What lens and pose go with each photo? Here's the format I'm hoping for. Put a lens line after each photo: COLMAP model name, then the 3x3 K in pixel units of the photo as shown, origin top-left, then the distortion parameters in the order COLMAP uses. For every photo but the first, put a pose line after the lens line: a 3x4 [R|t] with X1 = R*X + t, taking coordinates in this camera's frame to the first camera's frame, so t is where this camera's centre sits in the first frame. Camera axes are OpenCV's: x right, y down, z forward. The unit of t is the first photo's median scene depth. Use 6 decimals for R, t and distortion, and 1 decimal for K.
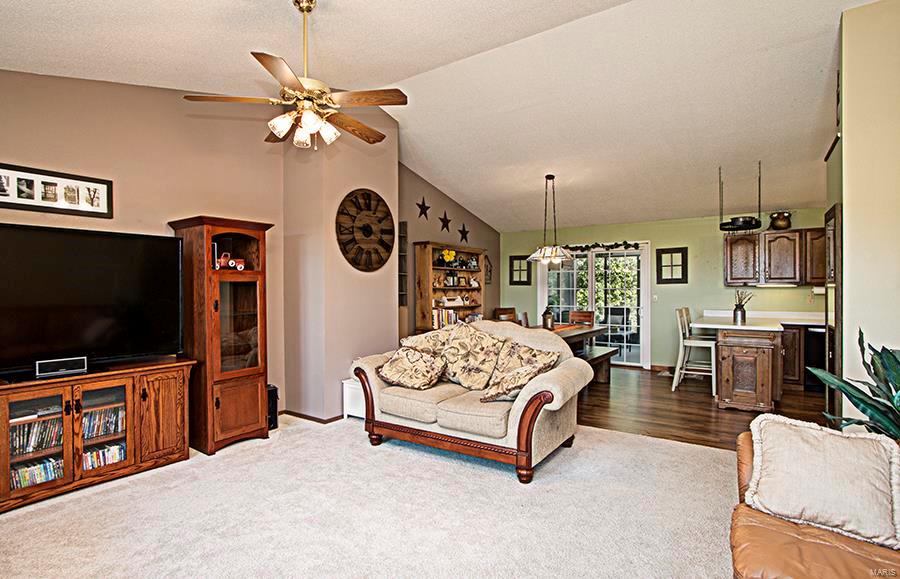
lens RADIAL K [[453.7, 0, 446.8], [0, 453.7, 289.2], [0, 0, 1]] dist [-0.006364, -0.000869]
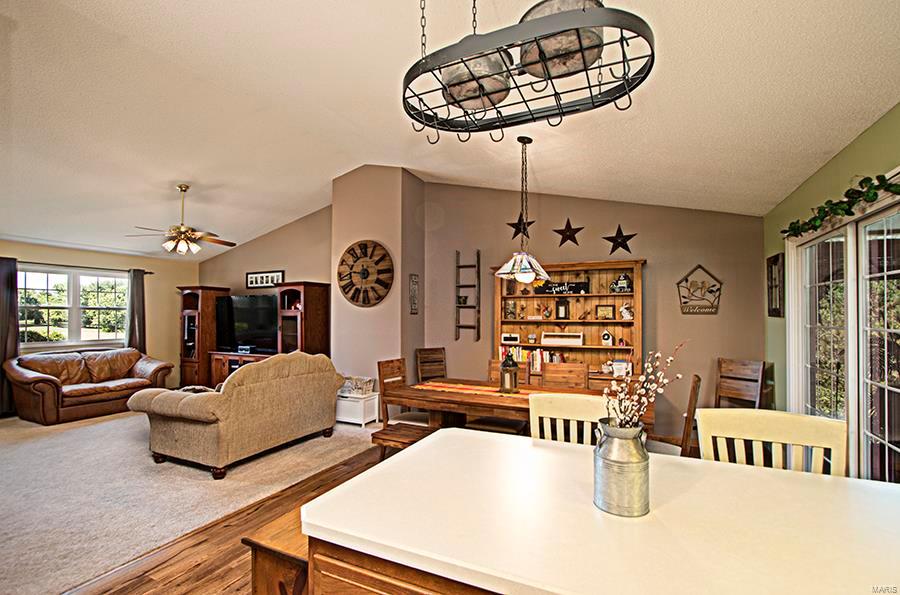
lens RADIAL K [[413.4, 0, 439.8], [0, 413.4, 311.4], [0, 0, 1]] dist [-0.005571, 0.000249]
pose [[0.144858, -0.007440, -0.989424, 0.936468], [-0.004236, 0.999958, -0.008139, -0.018150], [0.989443, 0.005370, 0.144820, 1.013679]]
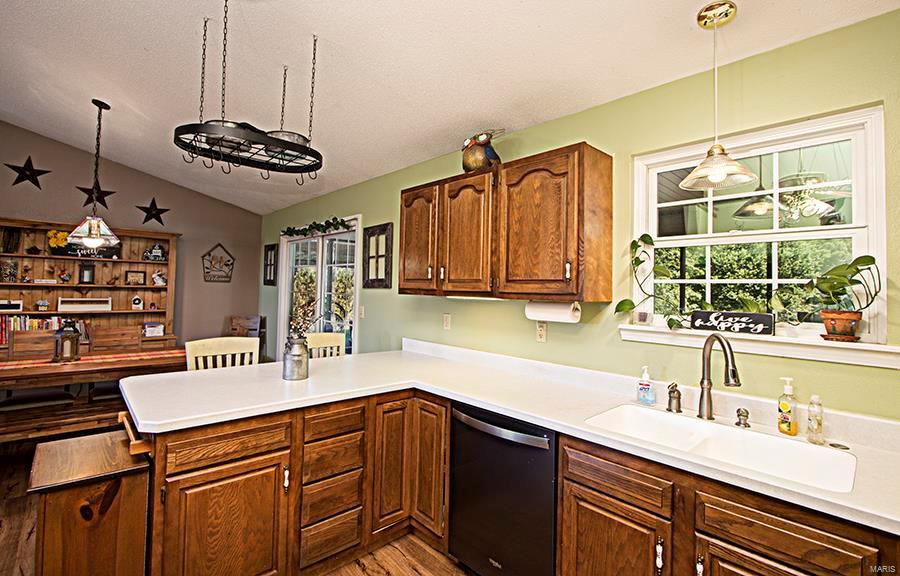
lens RADIAL K [[413.4, 0, 438.4], [0, 413.4, 274.1], [0, 0, 1]] dist [-0.018591, 0.001759]
pose [[0.972877, 0.017973, -0.230624, 0.986342], [-0.027408, 0.998911, -0.037769, -0.017767], [0.229694, 0.043066, 0.972310, 0.738048]]
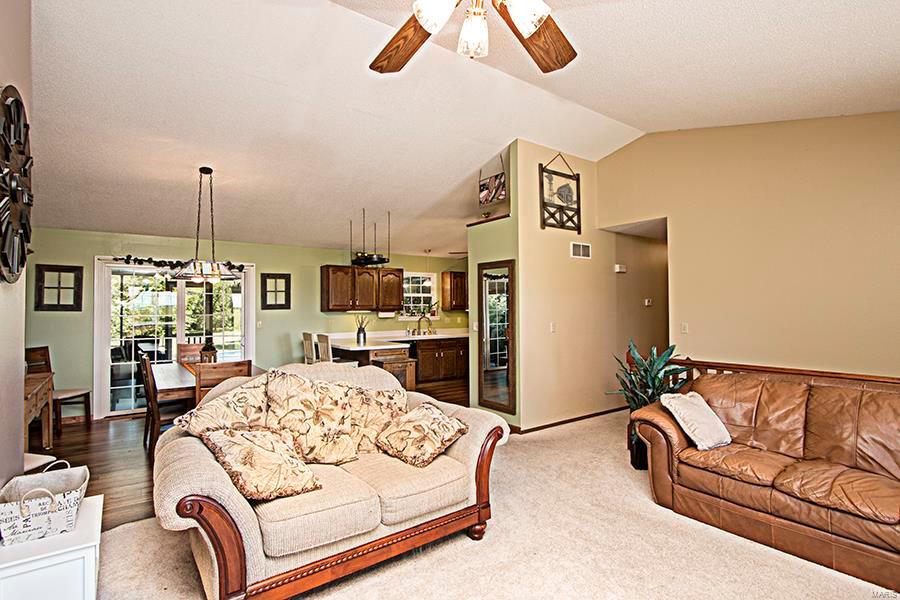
lens RADIAL K [[436.2, 0, 446.6], [0, 436.2, 302.5], [0, 0, 1]] dist [-0.019954, 0.000031]
pose [[0.352267, 0.015189, 0.935776, -0.379520], [0.007236, 0.999794, -0.018952, -0.009028], [-0.935871, 0.013448, 0.352085, 0.445632]]
